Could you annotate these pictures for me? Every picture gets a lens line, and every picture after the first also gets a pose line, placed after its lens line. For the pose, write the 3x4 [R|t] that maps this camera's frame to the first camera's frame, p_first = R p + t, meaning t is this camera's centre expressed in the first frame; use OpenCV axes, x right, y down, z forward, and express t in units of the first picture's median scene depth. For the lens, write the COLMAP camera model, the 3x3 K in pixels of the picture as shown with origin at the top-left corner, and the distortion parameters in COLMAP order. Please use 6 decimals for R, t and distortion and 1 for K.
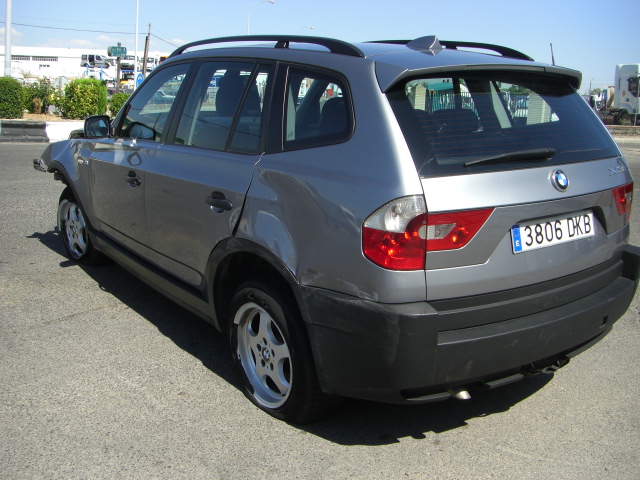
lens RADIAL K [[726.2, 0, 319.0], [0, 726.2, 241.1], [0, 0, 1]] dist [-0.144351, 0.000000]
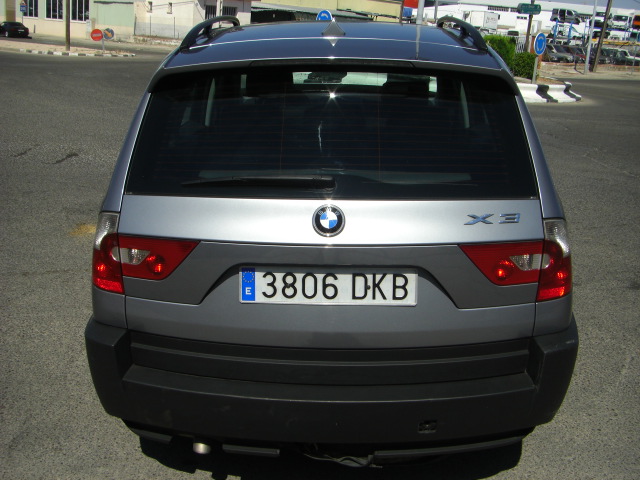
lens RADIAL K [[726.2, 0, 314.9], [0, 726.2, 235.0], [0, 0, 1]] dist [-0.144351, 0.000000]
pose [[0.789271, 0.178110, -0.587646, 0.758189], [-0.145252, 0.984003, 0.103153, -0.144067], [0.596618, 0.003942, 0.802516, 0.384640]]
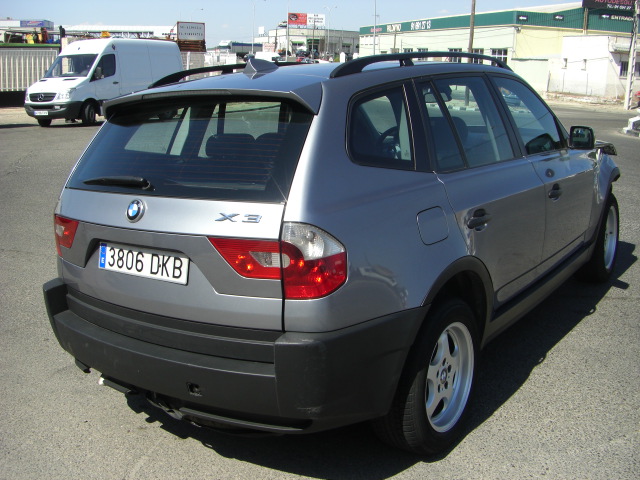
lens RADIAL K [[726.2, 0, 317.2], [0, 726.2, 241.3], [0, 0, 1]] dist [-0.144351, 0.000000]
pose [[0.309202, 0.185358, -0.932757, 1.322378], [-0.181346, 0.974316, 0.133502, -0.218167], [0.933546, 0.127872, 0.334875, 0.894850]]
